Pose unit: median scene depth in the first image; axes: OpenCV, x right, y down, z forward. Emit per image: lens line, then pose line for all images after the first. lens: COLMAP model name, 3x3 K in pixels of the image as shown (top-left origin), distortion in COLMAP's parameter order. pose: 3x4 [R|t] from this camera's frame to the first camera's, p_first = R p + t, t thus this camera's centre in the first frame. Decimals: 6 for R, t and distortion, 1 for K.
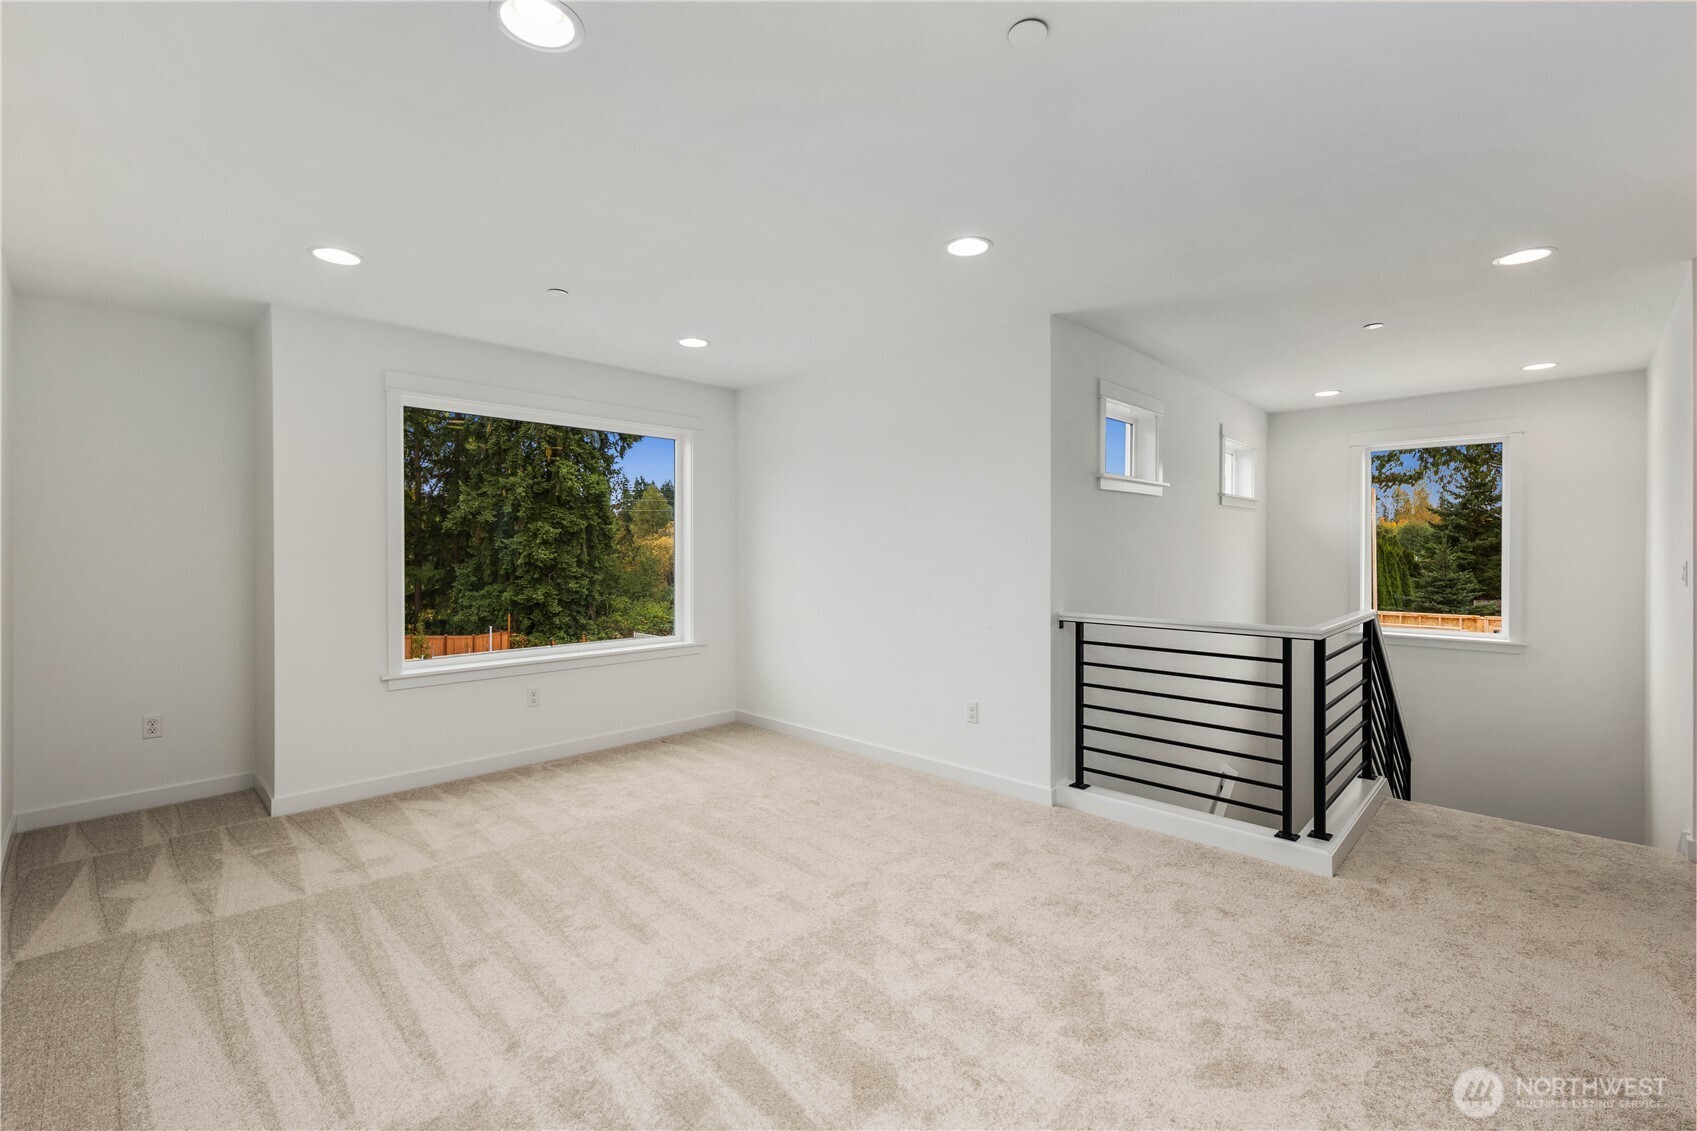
lens RADIAL K [[736.3, 0, 856.1], [0, 736.3, 553.4], [0, 0, 1]] dist [0.003231, -0.000599]
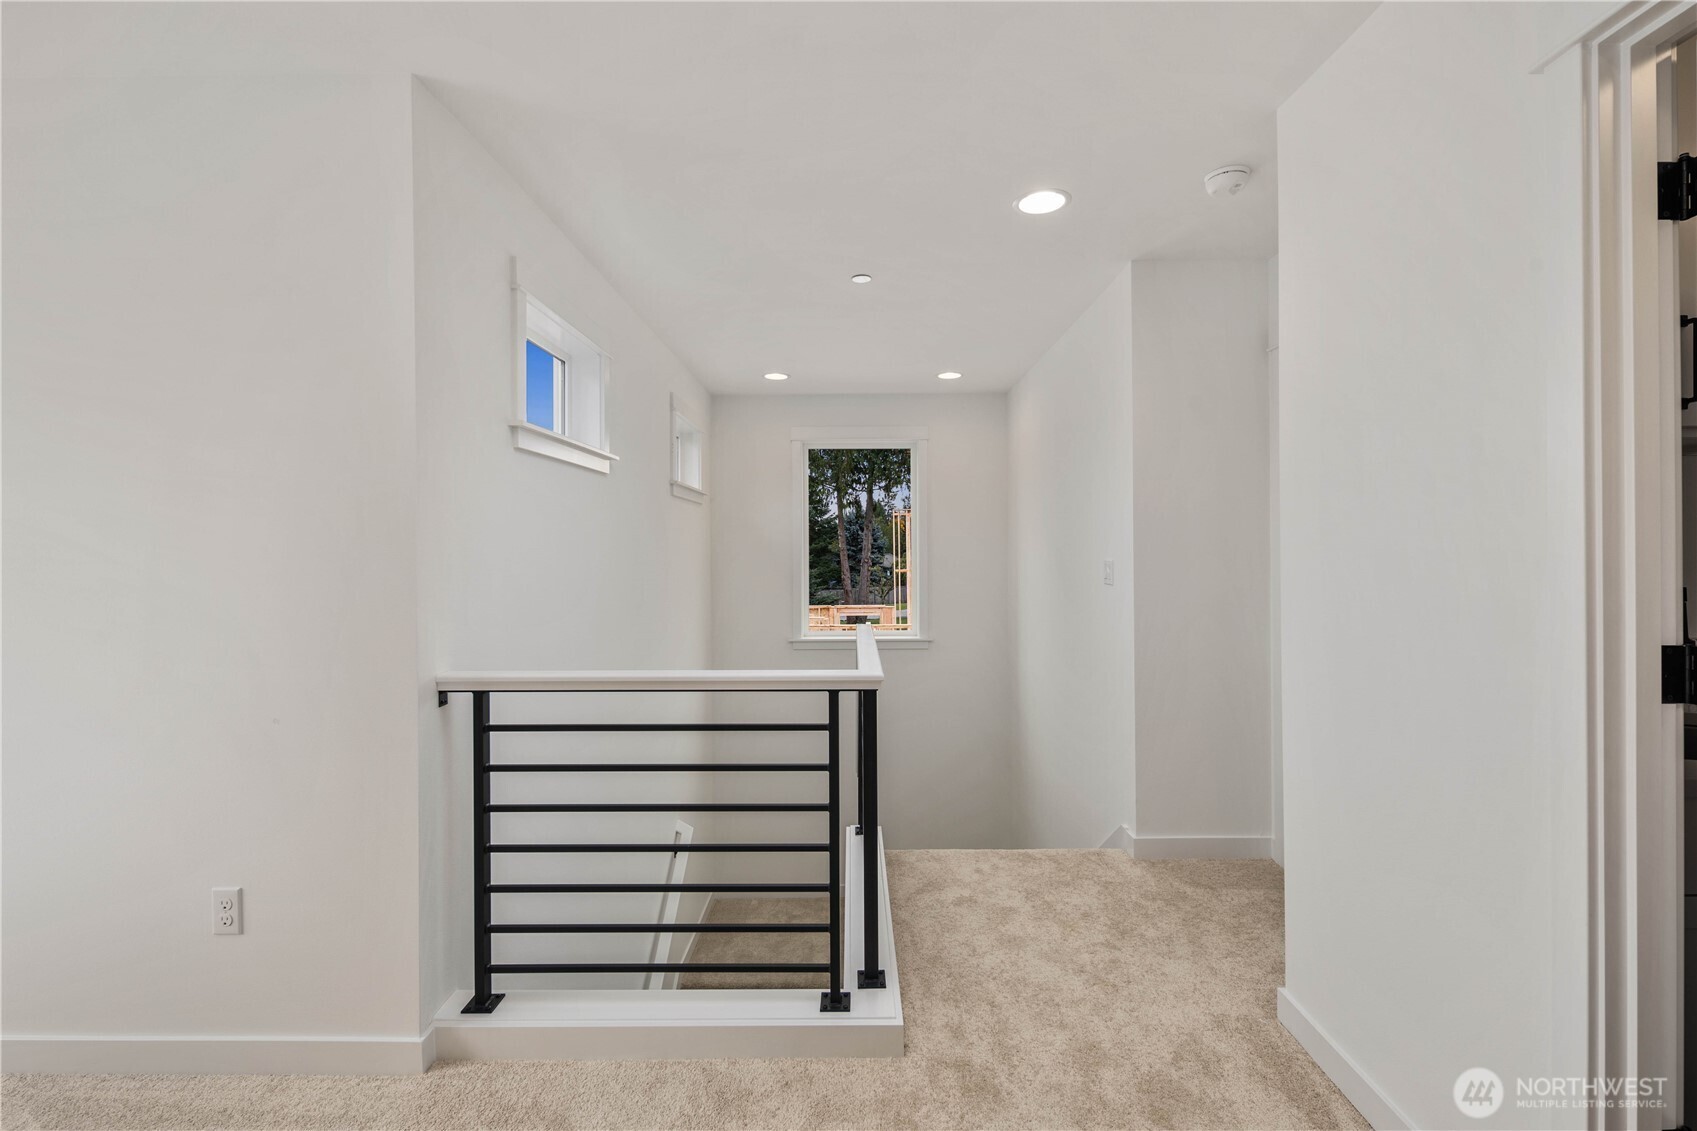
lens RADIAL K [[736.3, 0, 856.1], [0, 736.3, 553.4], [0, 0, 1]] dist [0.003231, -0.000599]
pose [[0.721161, -0.006881, 0.692733, 0.133575], [0.010564, 0.999944, -0.001065, -0.000773], [-0.692687, 0.008086, 0.721193, 0.436916]]
